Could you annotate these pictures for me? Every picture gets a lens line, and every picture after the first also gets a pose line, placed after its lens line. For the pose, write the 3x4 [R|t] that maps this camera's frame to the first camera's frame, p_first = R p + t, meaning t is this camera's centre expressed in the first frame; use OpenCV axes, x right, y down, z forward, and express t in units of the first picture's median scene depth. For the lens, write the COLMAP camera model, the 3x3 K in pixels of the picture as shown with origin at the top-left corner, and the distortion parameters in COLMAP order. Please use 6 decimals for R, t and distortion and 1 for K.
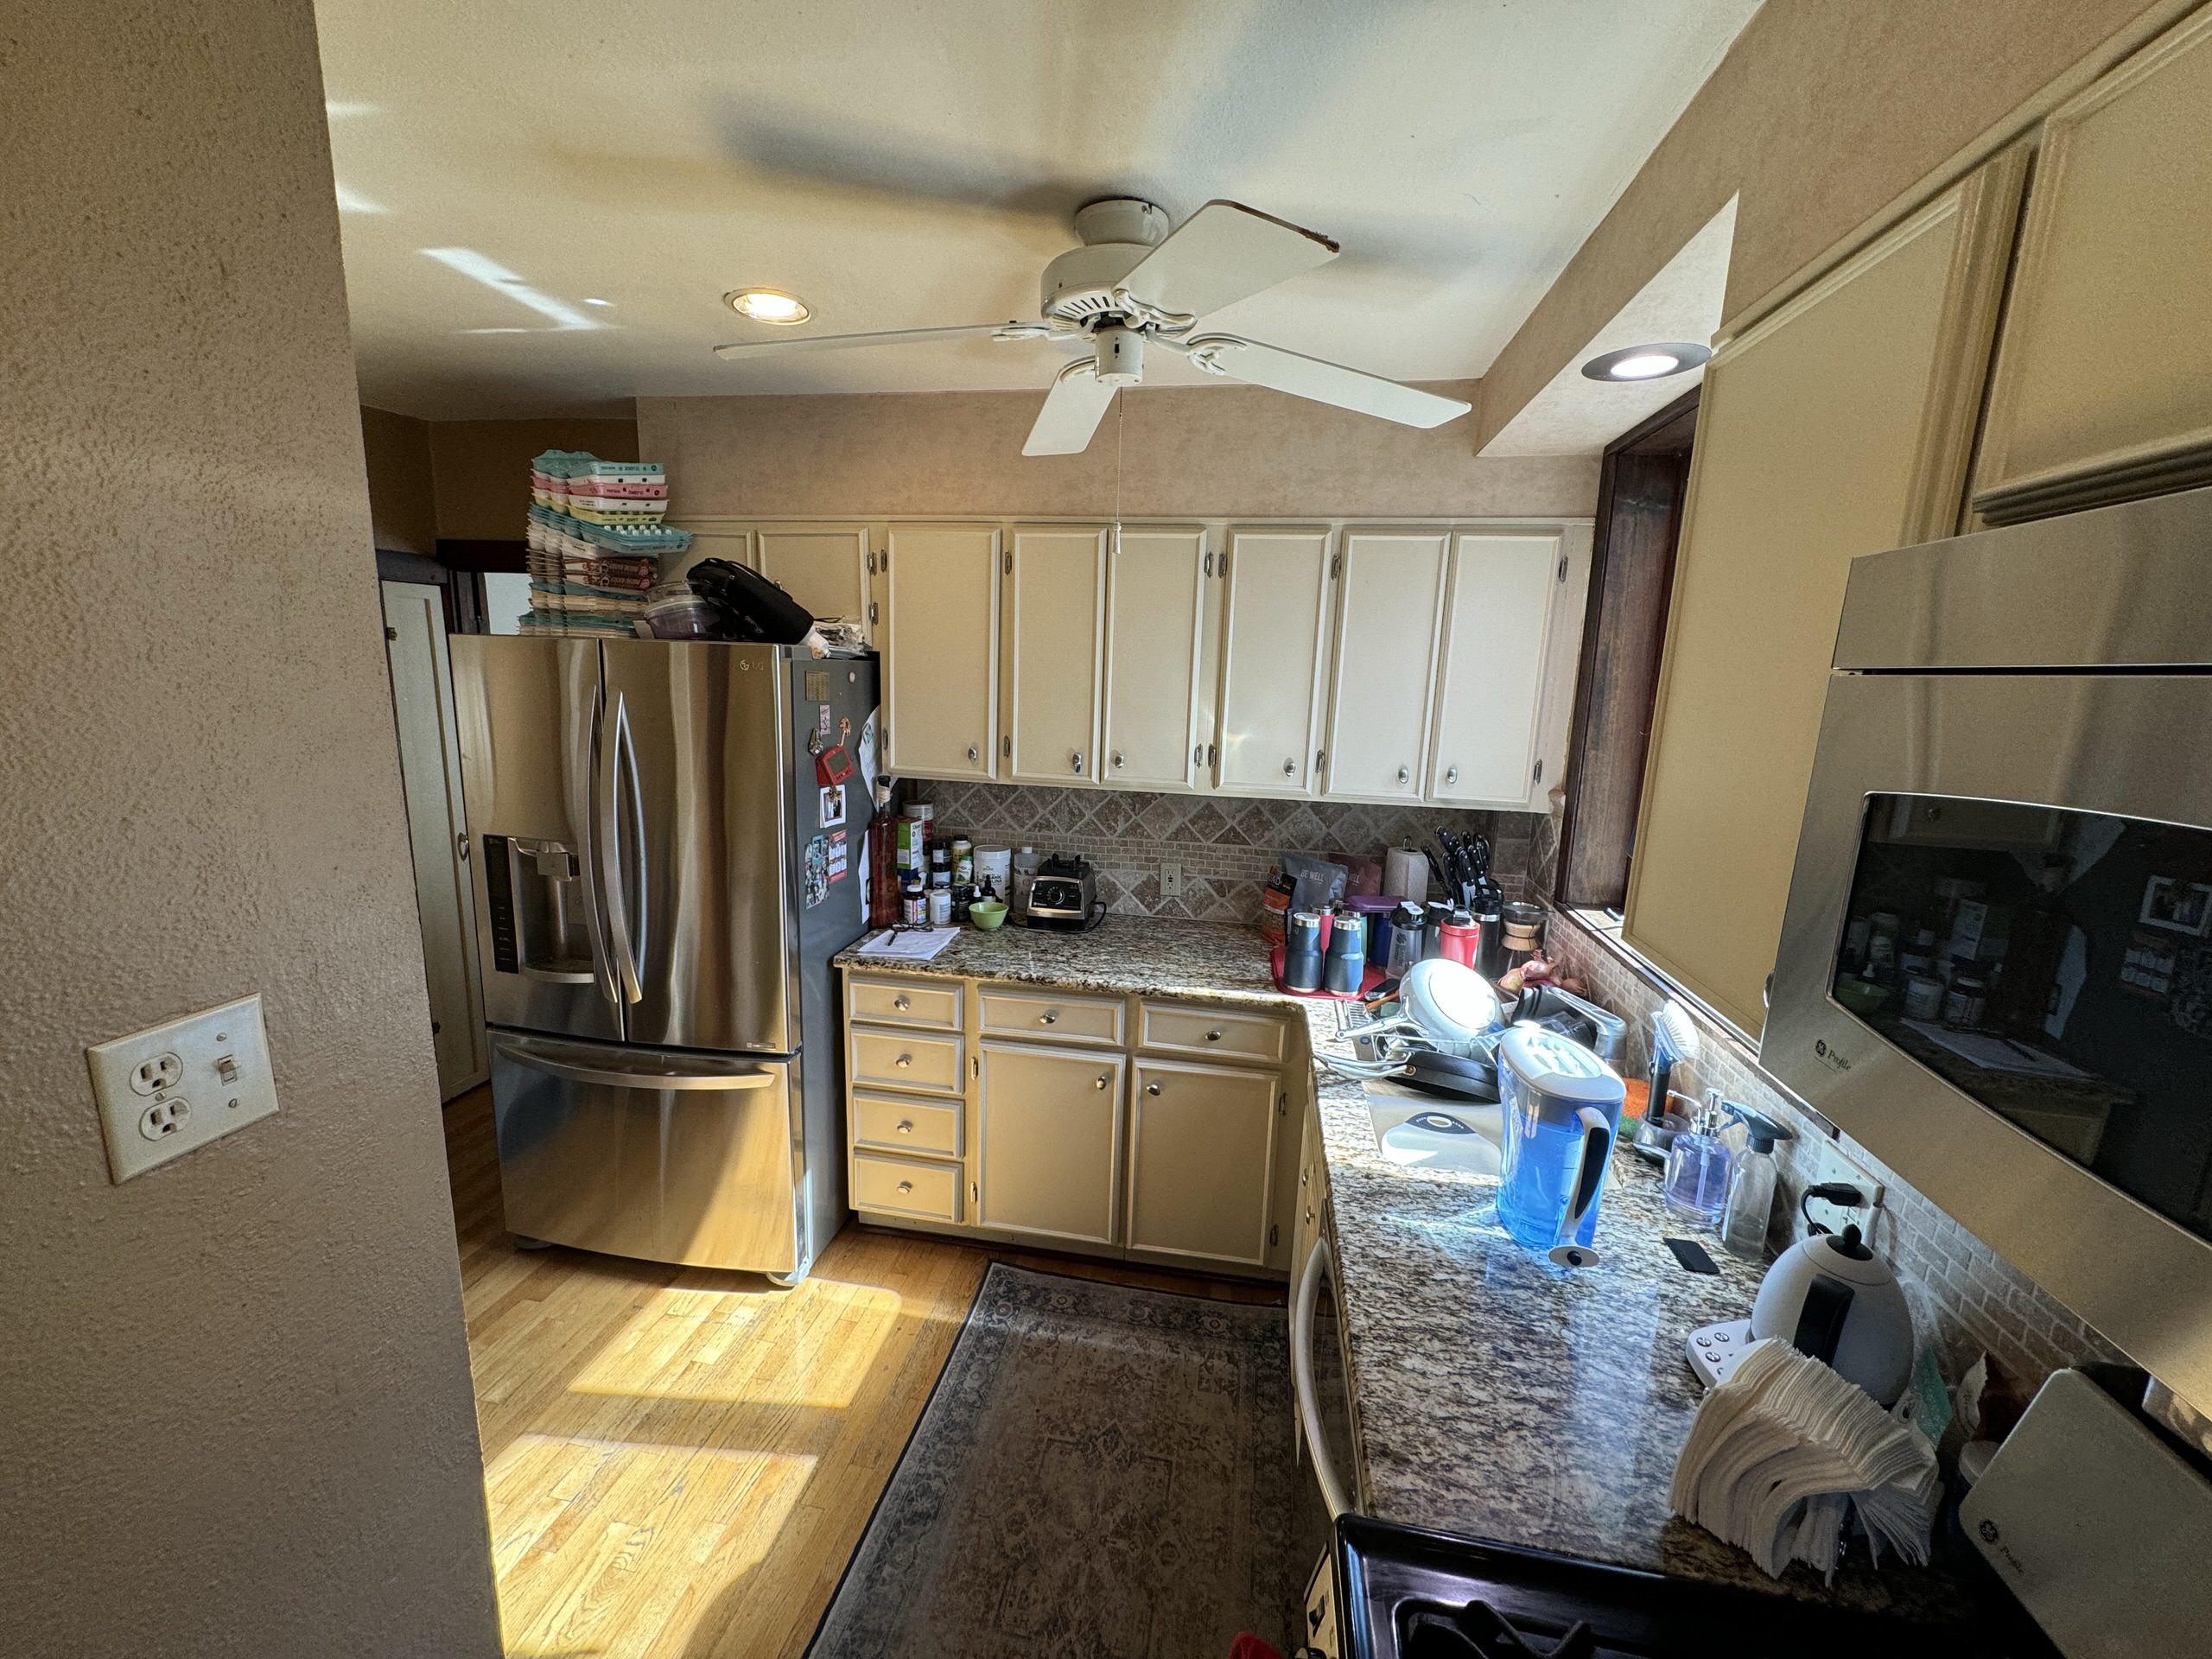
lens RADIAL K [[879.3, 0, 1106.1], [0, 879.3, 839.7], [0, 0, 1]] dist [0.000316, -0.001309]
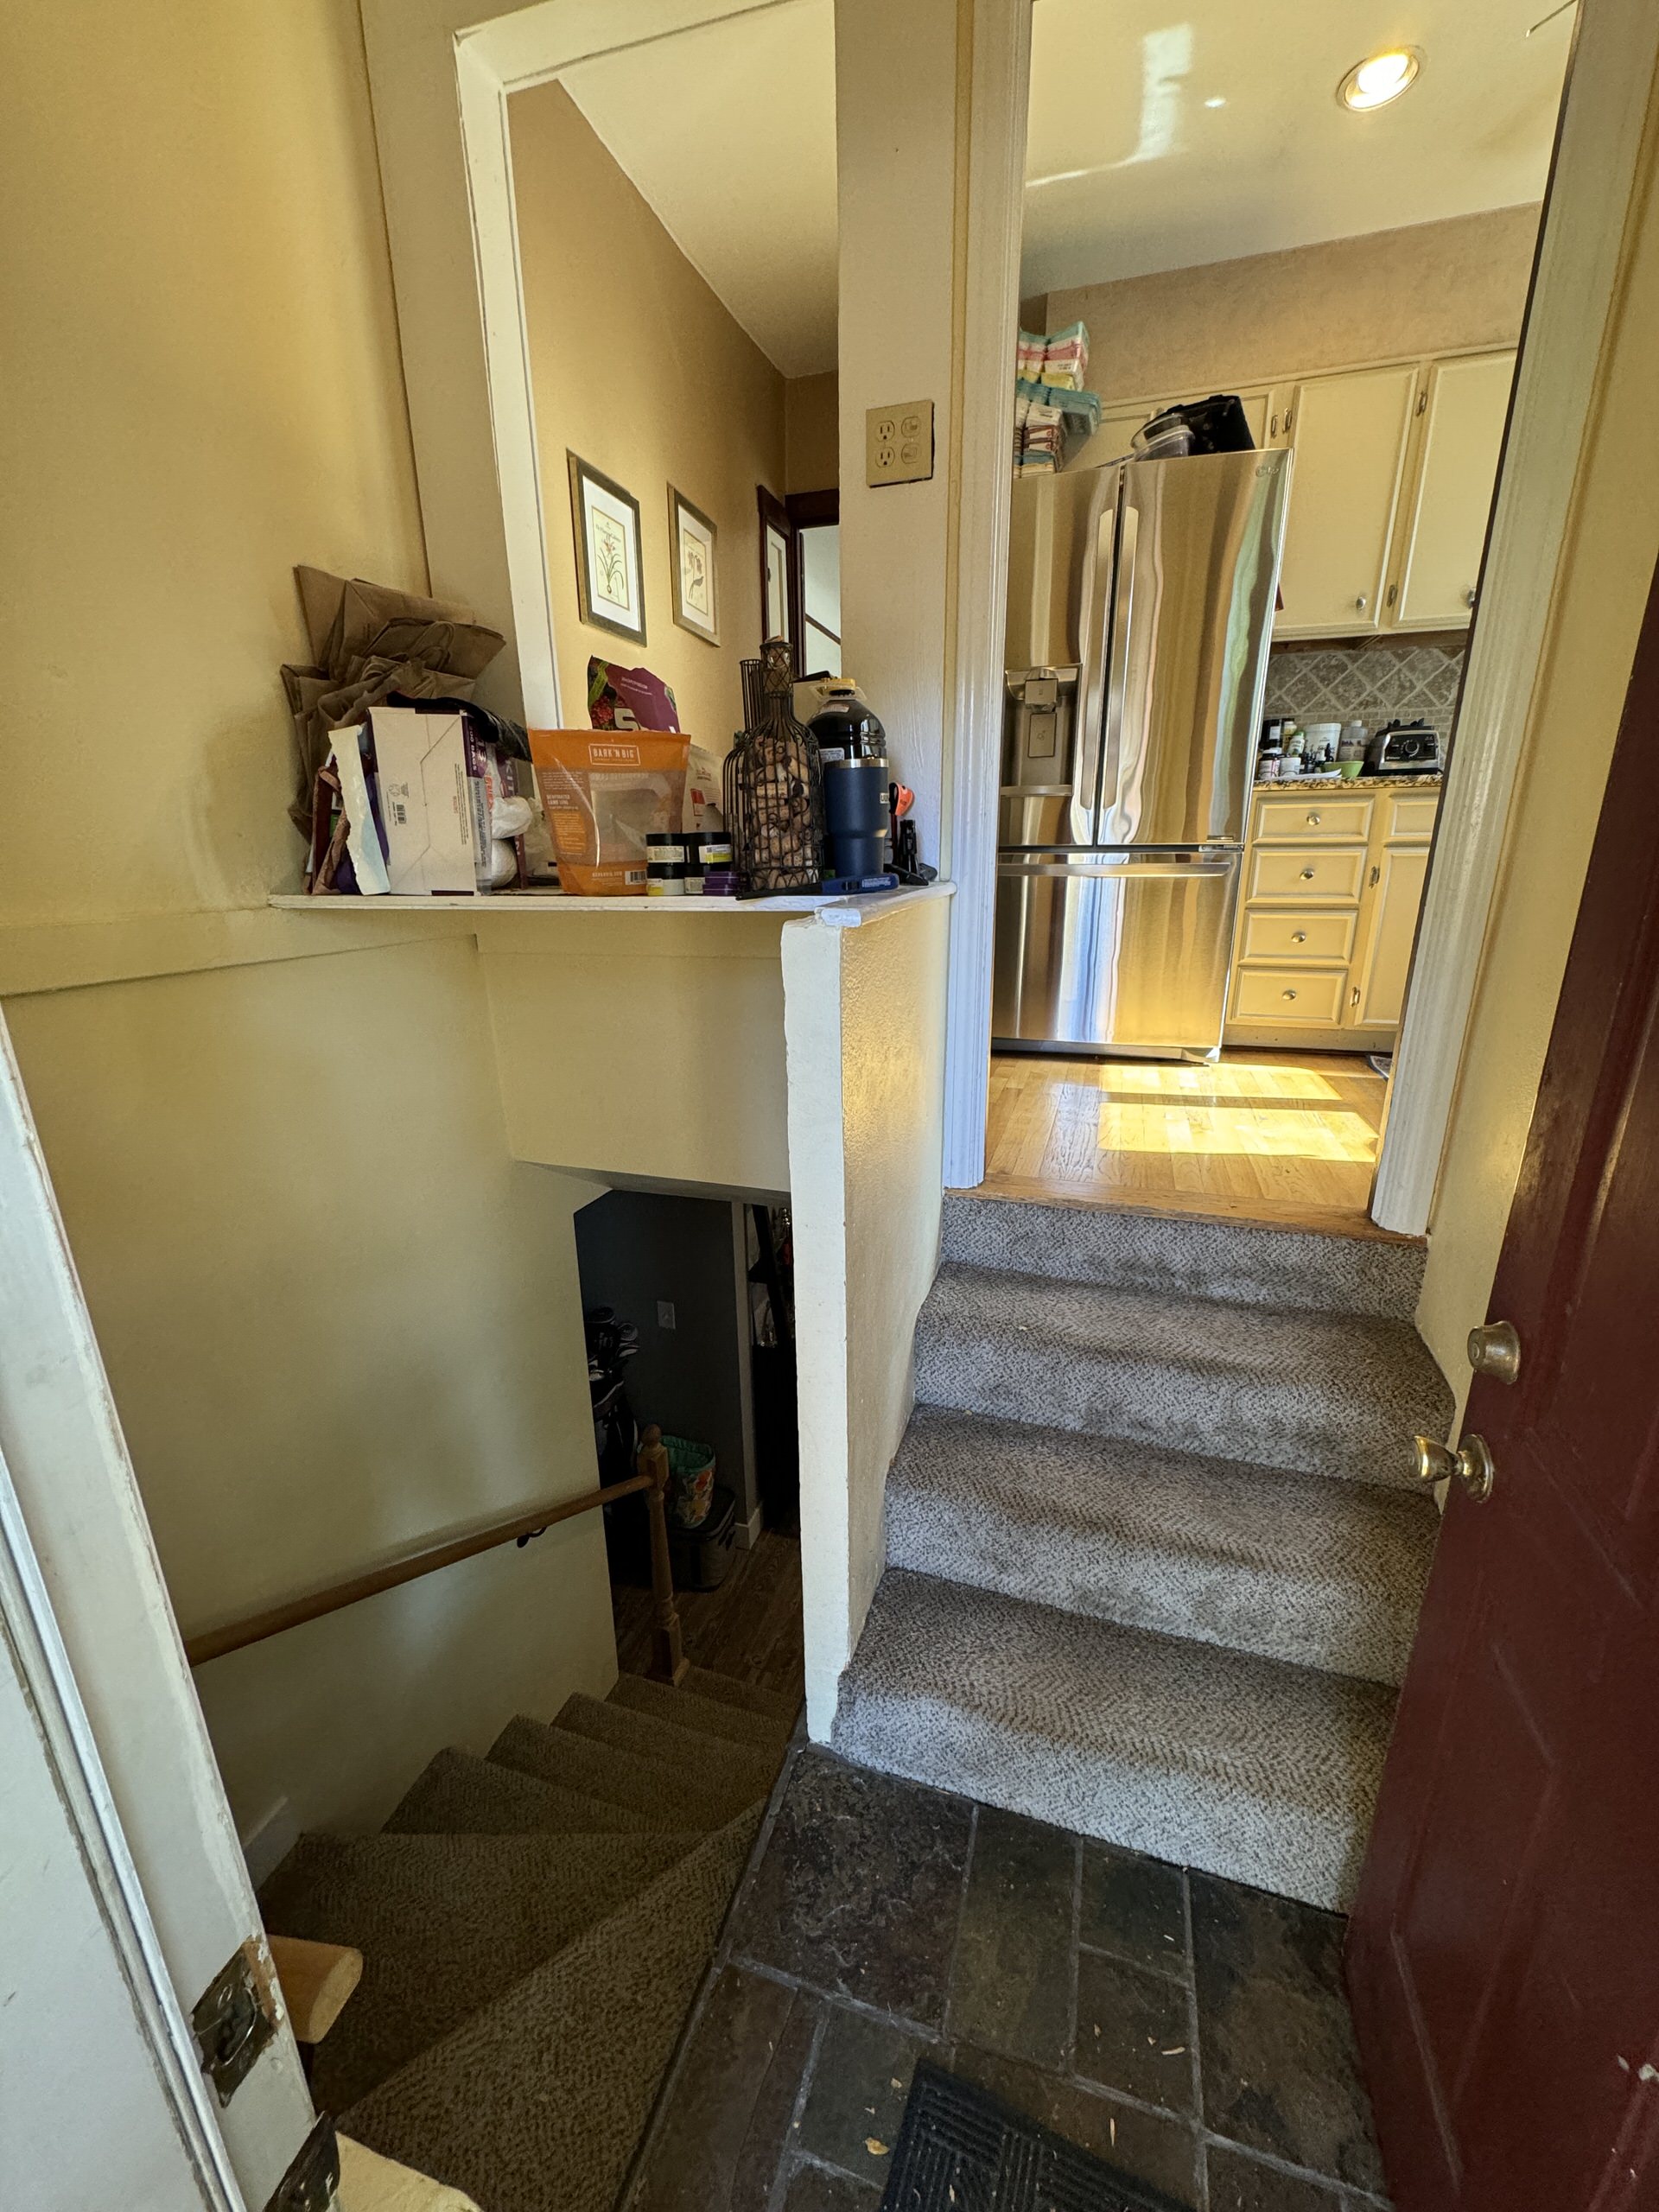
lens RADIAL K [[879.3, 0, 840.1], [0, 879.3, 1115.4], [0, 0, 1]] dist [0.000316, -0.001309]
pose [[0.991594, -0.007865, -0.129147, -0.702141], [0.020520, 0.995077, 0.096957, 0.448505], [0.127748, -0.098792, 0.986874, -0.252140]]
